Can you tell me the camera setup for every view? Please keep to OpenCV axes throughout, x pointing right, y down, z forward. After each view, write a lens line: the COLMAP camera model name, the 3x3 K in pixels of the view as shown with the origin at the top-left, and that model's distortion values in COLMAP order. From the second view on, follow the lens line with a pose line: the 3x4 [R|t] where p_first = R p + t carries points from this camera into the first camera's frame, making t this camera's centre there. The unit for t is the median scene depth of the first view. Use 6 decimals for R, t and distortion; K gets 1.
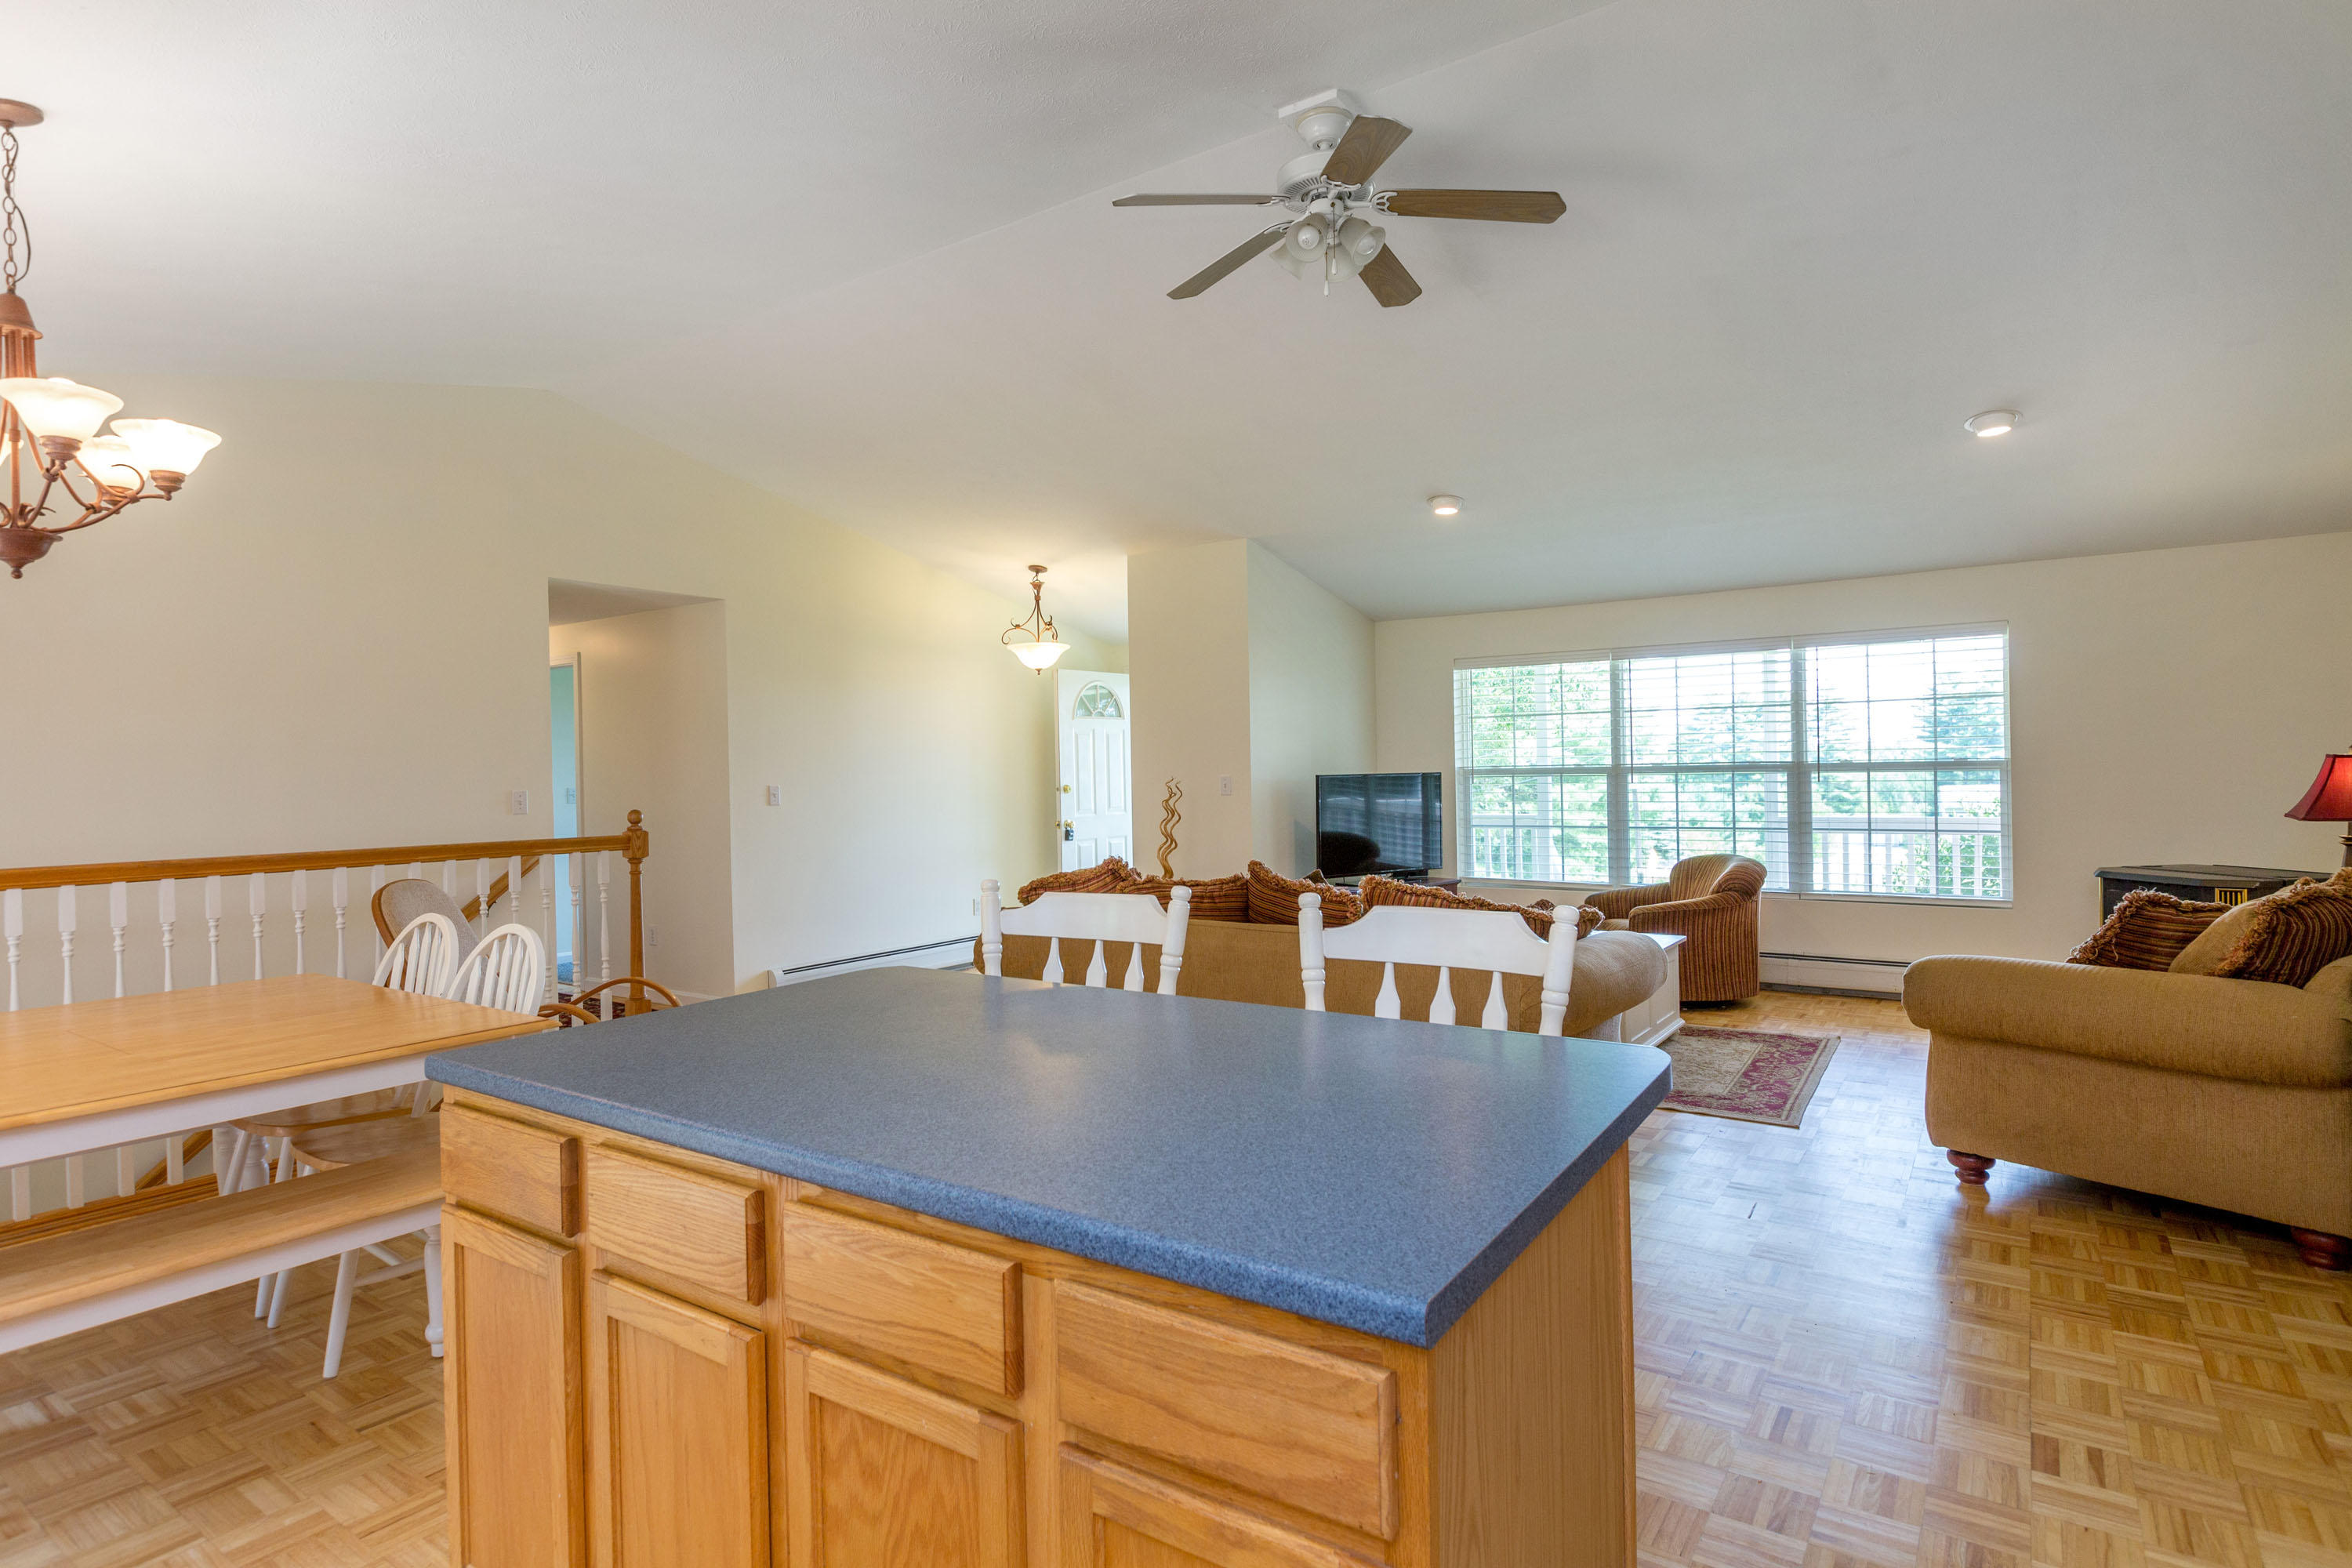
lens RADIAL K [[1212.9, 0, 1175.1], [0, 1212.9, 772.7], [0, 0, 1]] dist [-0.000540, -0.000200]
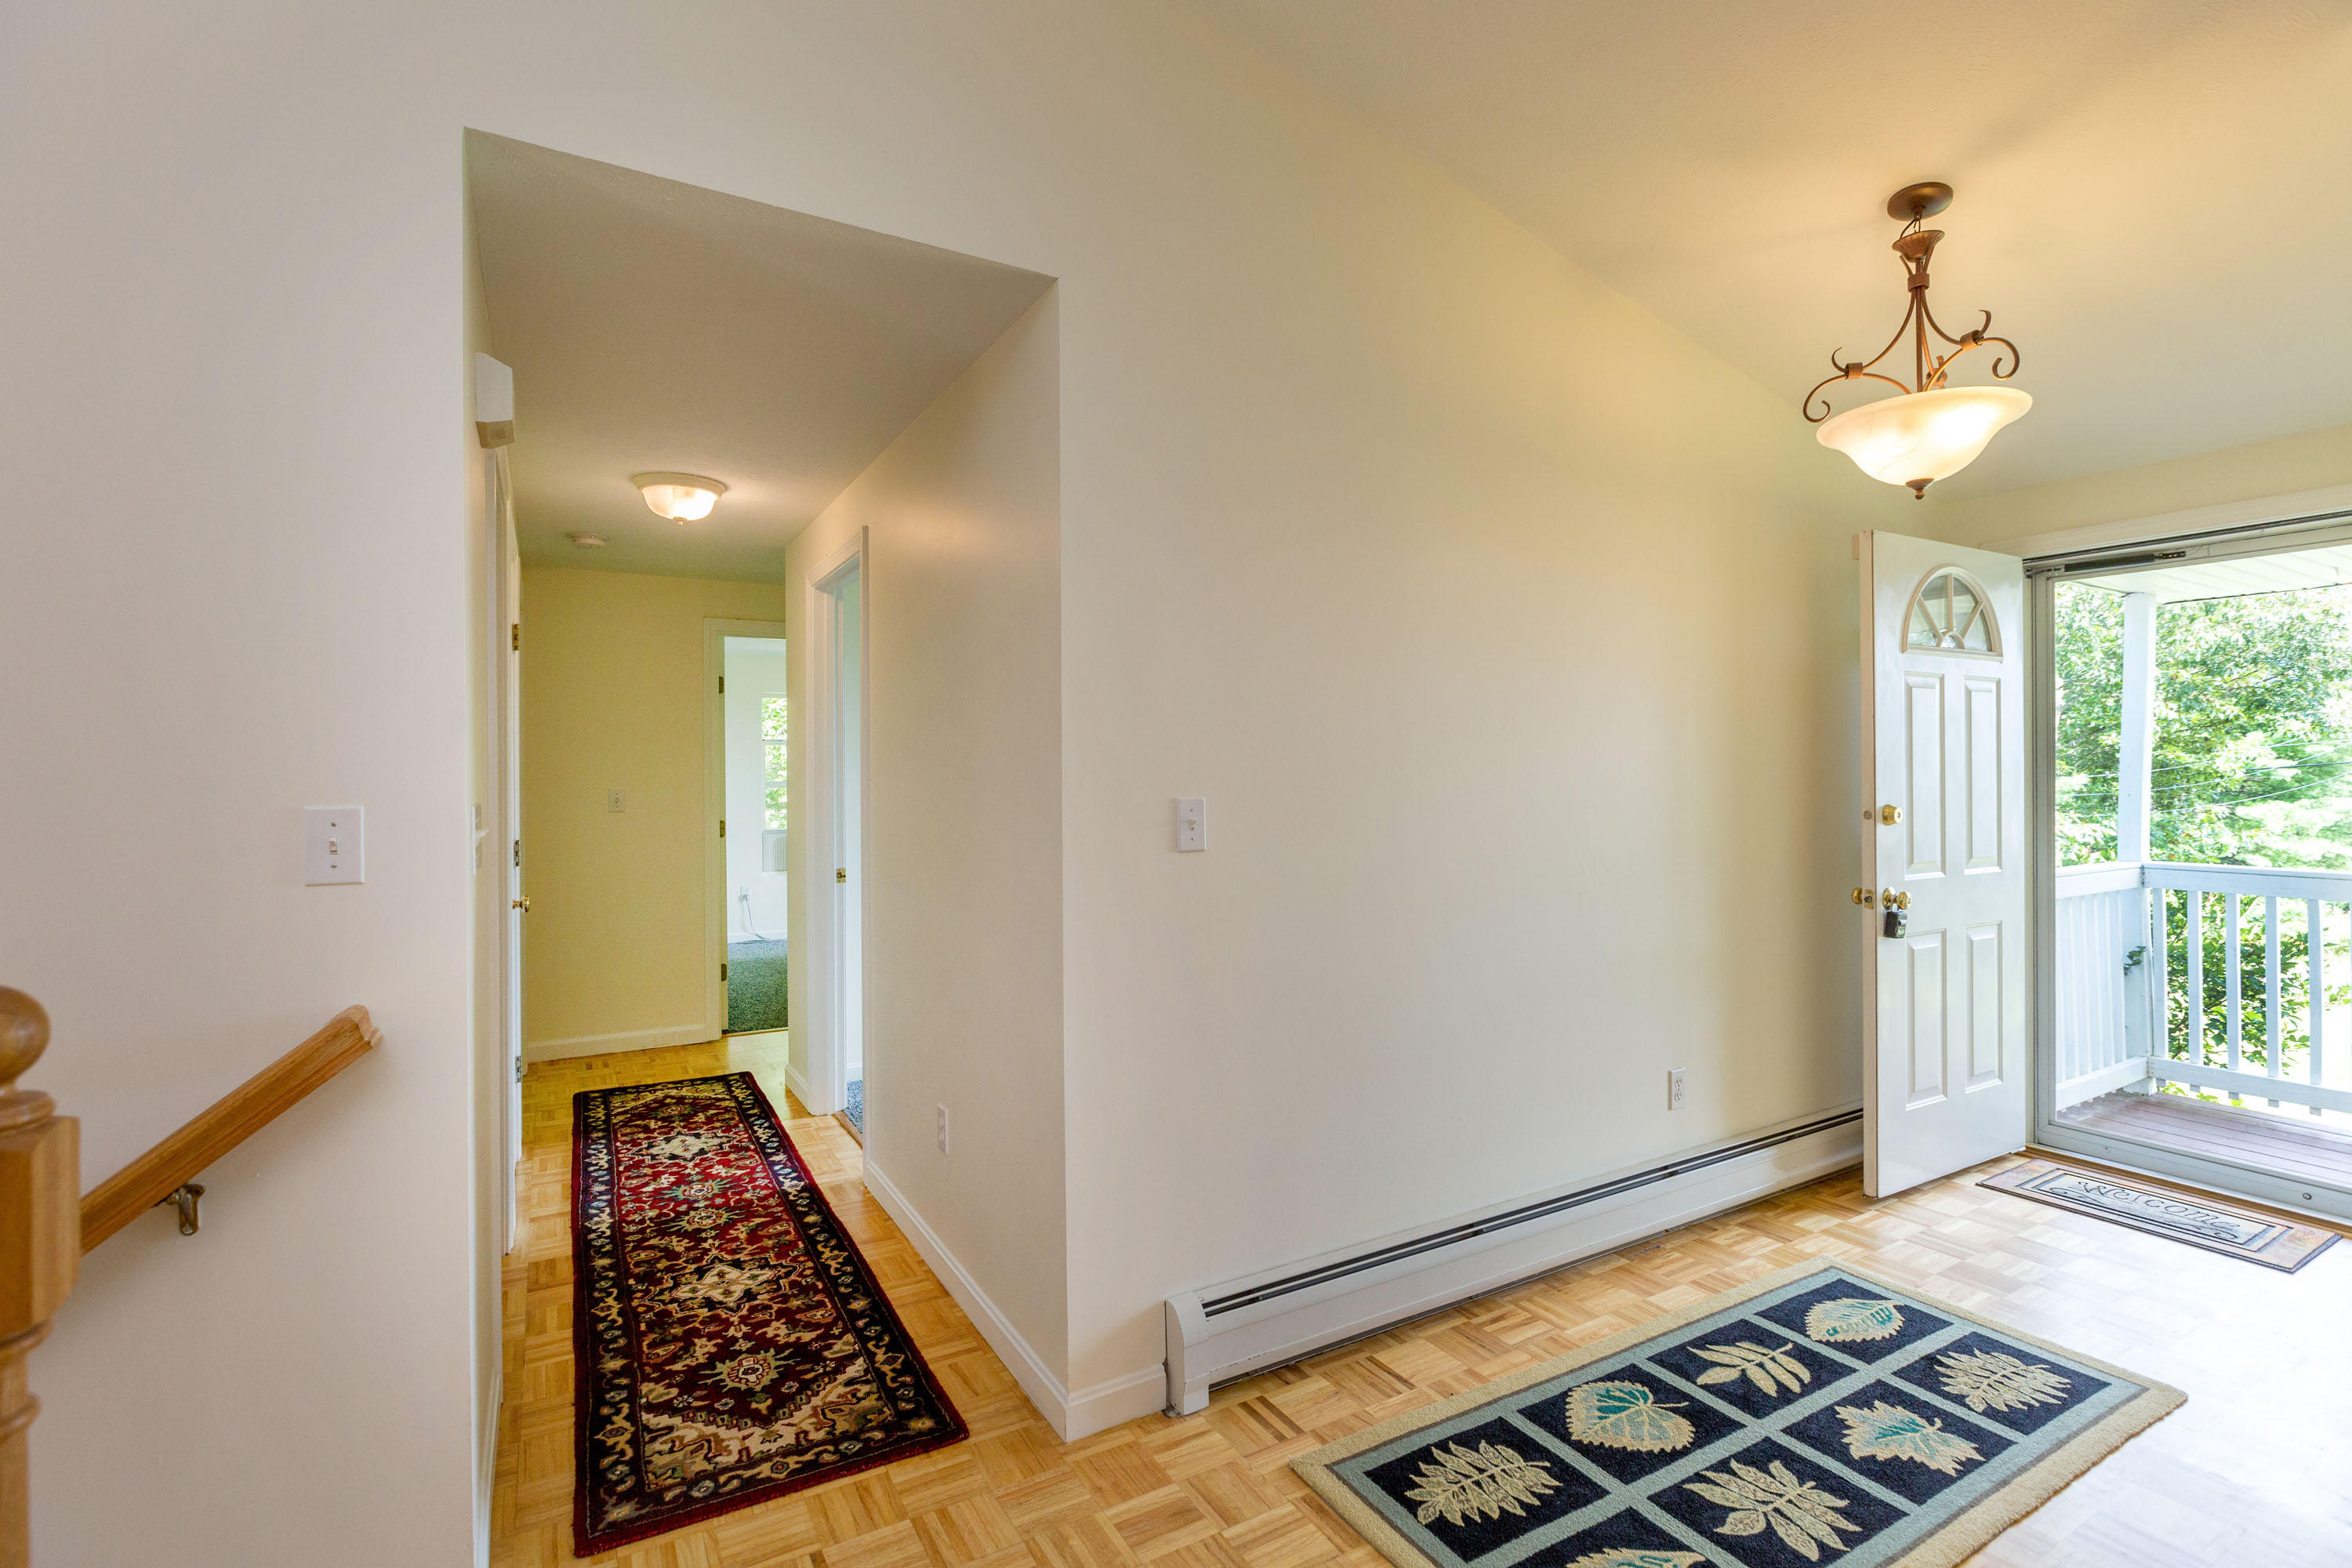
lens RADIAL K [[1173.0, 0, 1176.0], [0, 1173.0, 784.0], [0, 0, 1]] dist [0.000219, 0.000000]
pose [[0.908436, 0.016345, -0.417704, -0.161719], [-0.016118, 0.999862, 0.004070, 0.005364], [0.417713, 0.003035, 0.908574, 0.583057]]
